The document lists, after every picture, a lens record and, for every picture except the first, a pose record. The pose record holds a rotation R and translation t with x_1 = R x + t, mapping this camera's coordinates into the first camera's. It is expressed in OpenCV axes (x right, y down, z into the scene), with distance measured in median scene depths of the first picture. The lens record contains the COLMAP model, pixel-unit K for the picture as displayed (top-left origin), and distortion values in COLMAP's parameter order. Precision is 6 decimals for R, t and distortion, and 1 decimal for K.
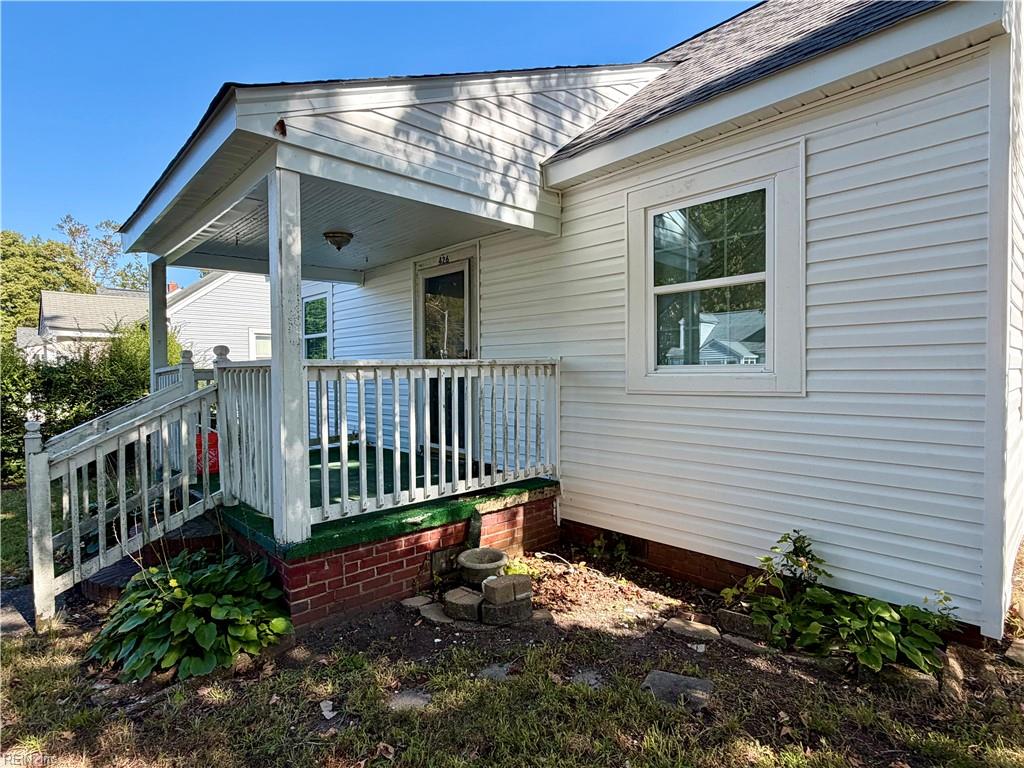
lens RADIAL K [[533.8, 0, 508.5], [0, 533.8, 385.2], [0, 0, 1]] dist [0.004727, -0.000055]
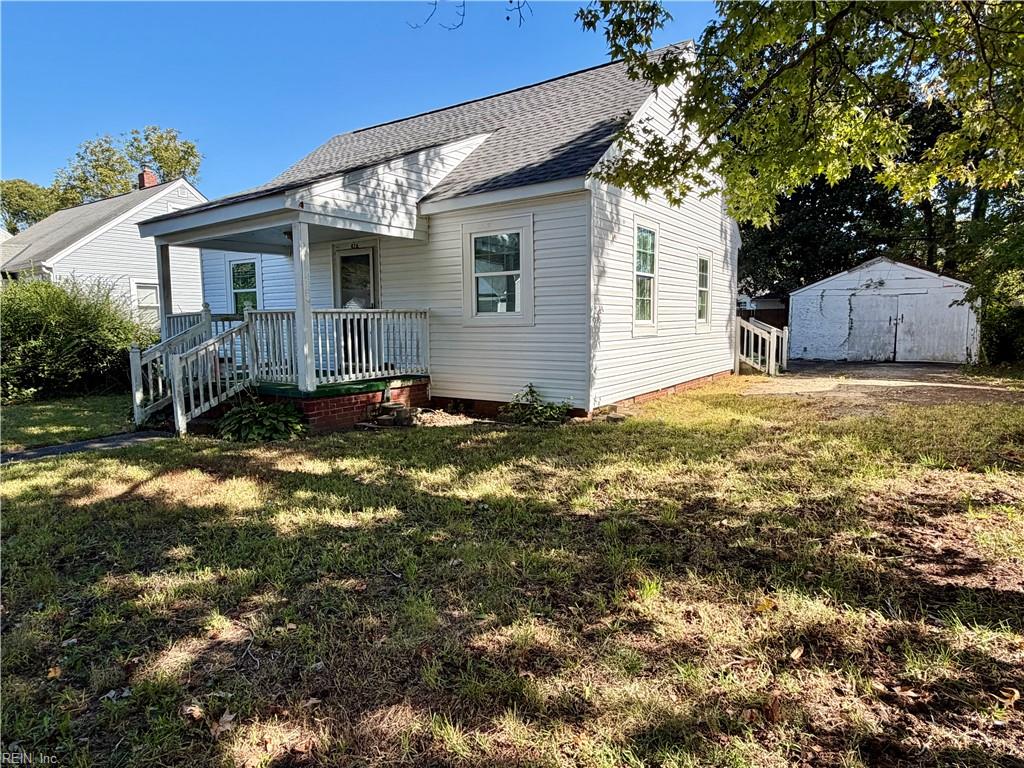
lens RADIAL K [[592.0, 0, 506.7], [0, 592.0, 387.3], [0, 0, 1]] dist [-0.000896, -0.001902]
pose [[0.976089, -0.023506, 0.216097, -0.092381], [0.005615, 0.996531, 0.083037, 0.053588], [-0.217299, -0.079838, 0.972834, -1.098269]]
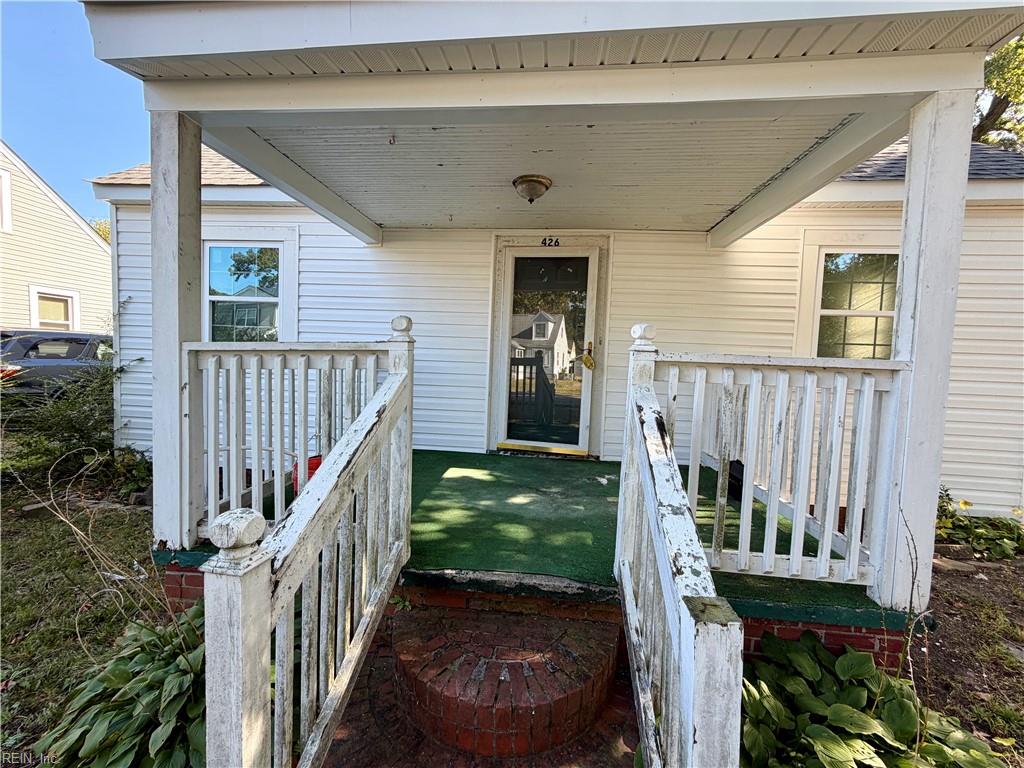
lens RADIAL K [[406.5, 0, 510.5], [0, 406.5, 381.8], [0, 0, 1]] dist [0.001598, -0.000732]
pose [[0.740716, 0.004469, 0.671803, -0.835294], [-0.022818, 0.999568, 0.018510, -0.010441], [-0.671430, -0.029040, 0.740499, 0.695401]]
